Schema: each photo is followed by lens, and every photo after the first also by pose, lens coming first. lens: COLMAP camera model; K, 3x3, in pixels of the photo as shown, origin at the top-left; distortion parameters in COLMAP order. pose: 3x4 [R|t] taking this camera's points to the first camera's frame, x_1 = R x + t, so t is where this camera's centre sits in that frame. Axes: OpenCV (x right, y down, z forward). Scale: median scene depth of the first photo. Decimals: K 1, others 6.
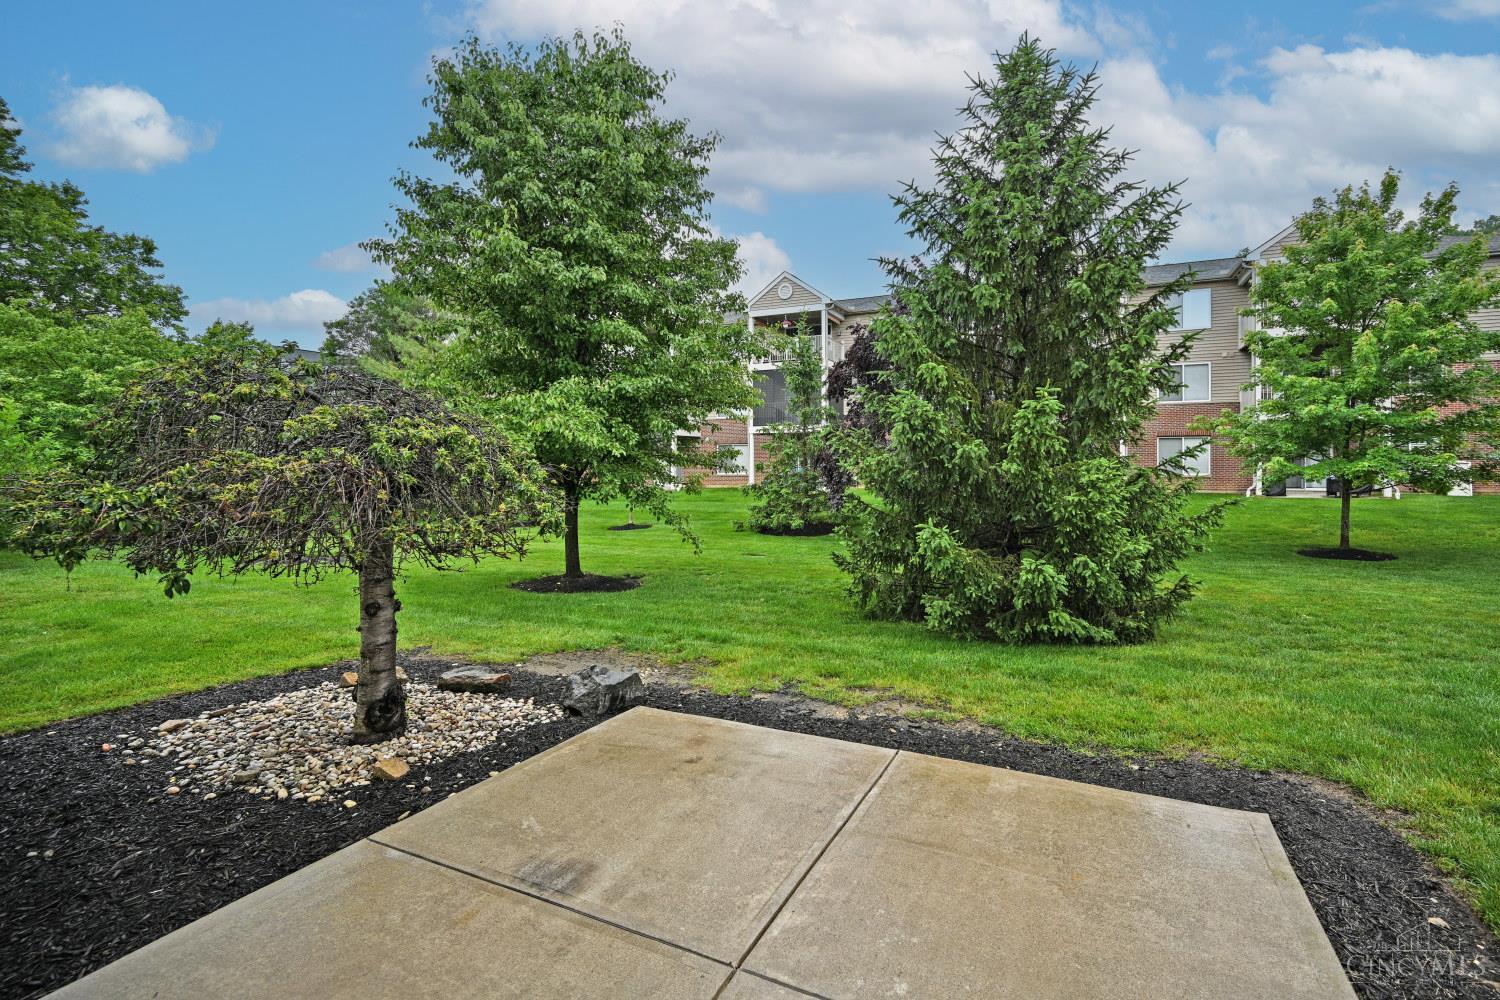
lens RADIAL K [[641.0, 0, 818.1], [0, 641.0, 473.2], [0, 0, 1]] dist [-0.002414, -0.000193]
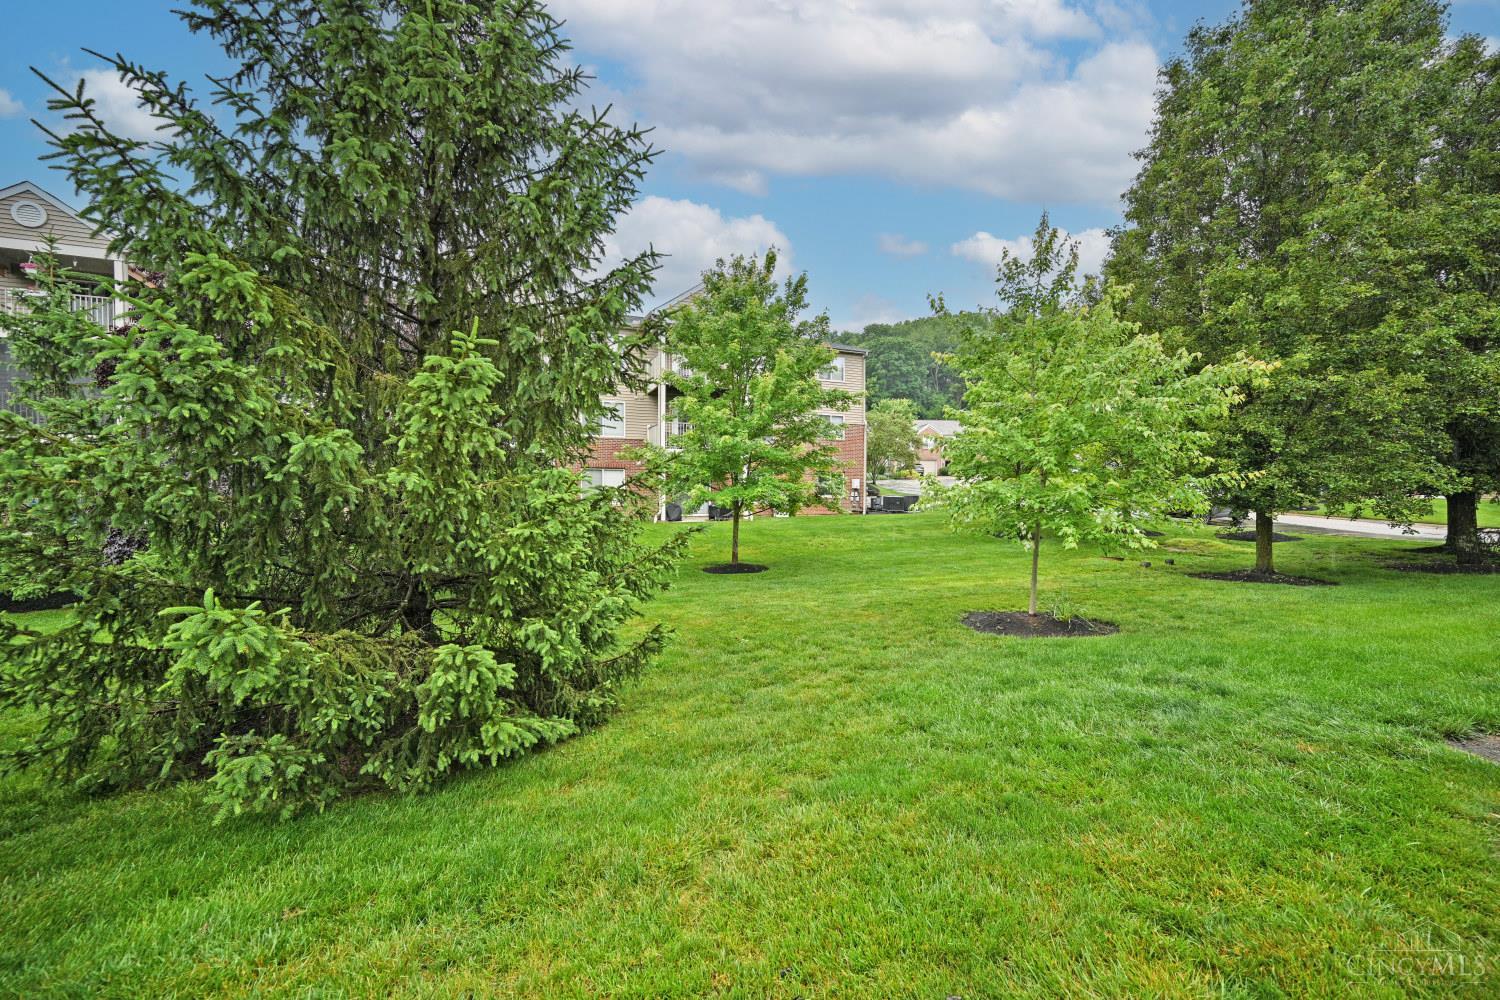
lens RADIAL K [[600.1, 0, 747.8], [0, 600.1, 505.7], [0, 0, 1]] dist [0.000018, 0.000047]
pose [[0.716190, -0.009646, 0.697839, 0.148413], [0.009064, 0.999949, 0.004519, 0.012997], [-0.697847, 0.003089, 0.716241, 0.418582]]
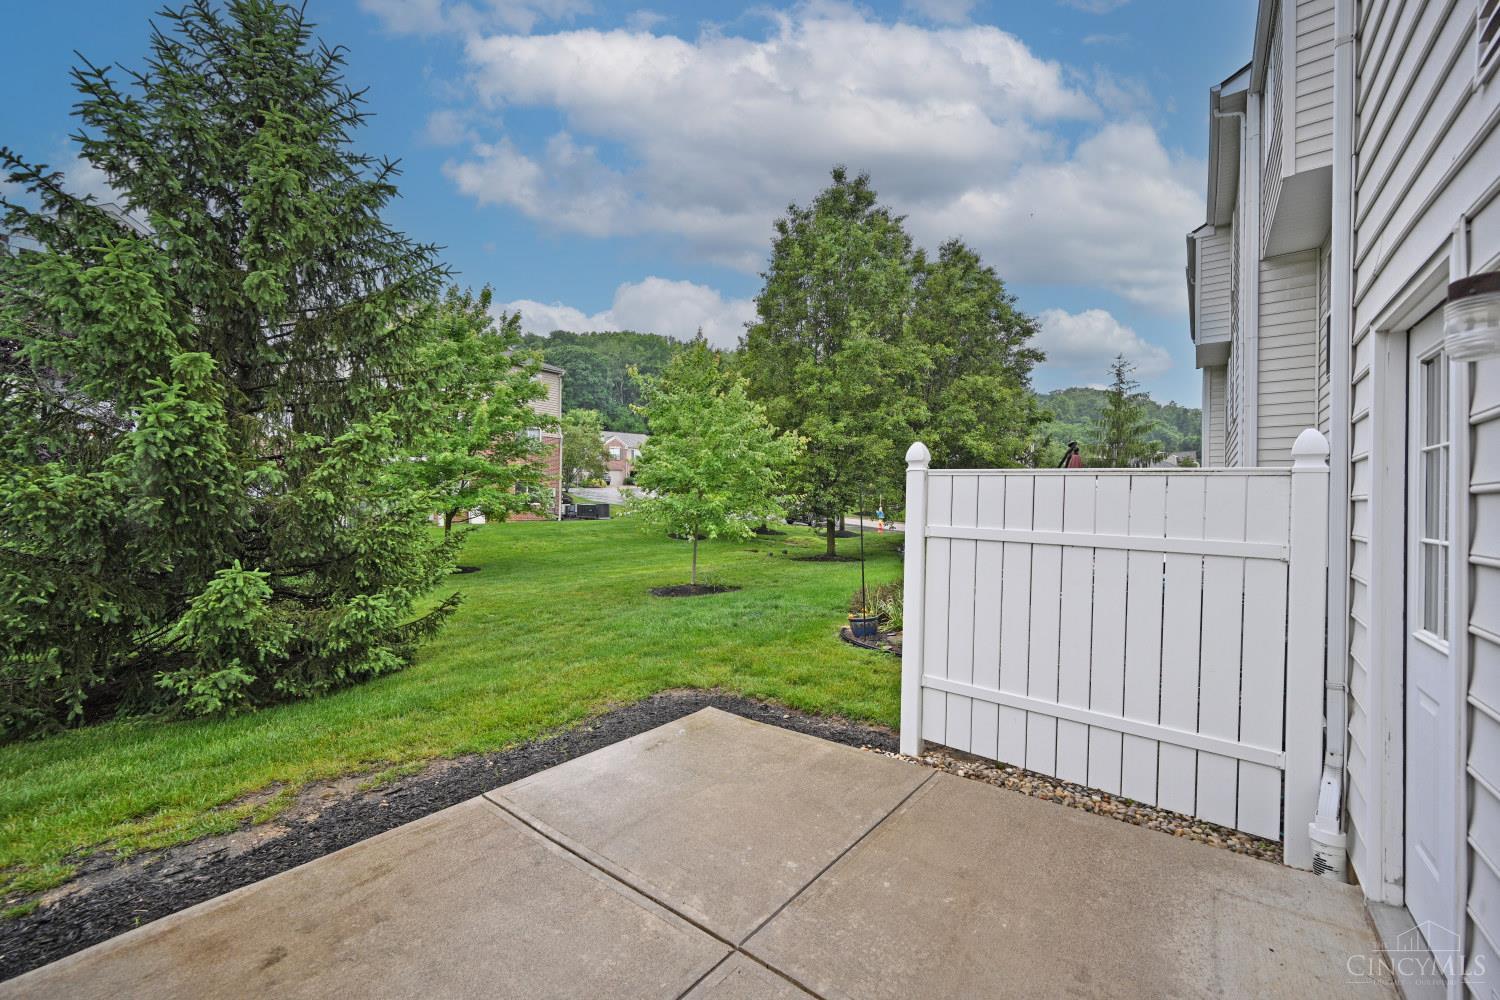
lens RADIAL K [[590.4, 0, 754.0], [0, 590.4, 504.1], [0, 0, 1]] dist [-0.000769, 0.000123]
pose [[0.268278, 0.005180, 0.963328, -0.318677], [0.004179, 0.999970, -0.006541, 0.010019], [-0.963332, 0.005780, 0.268249, 0.207568]]
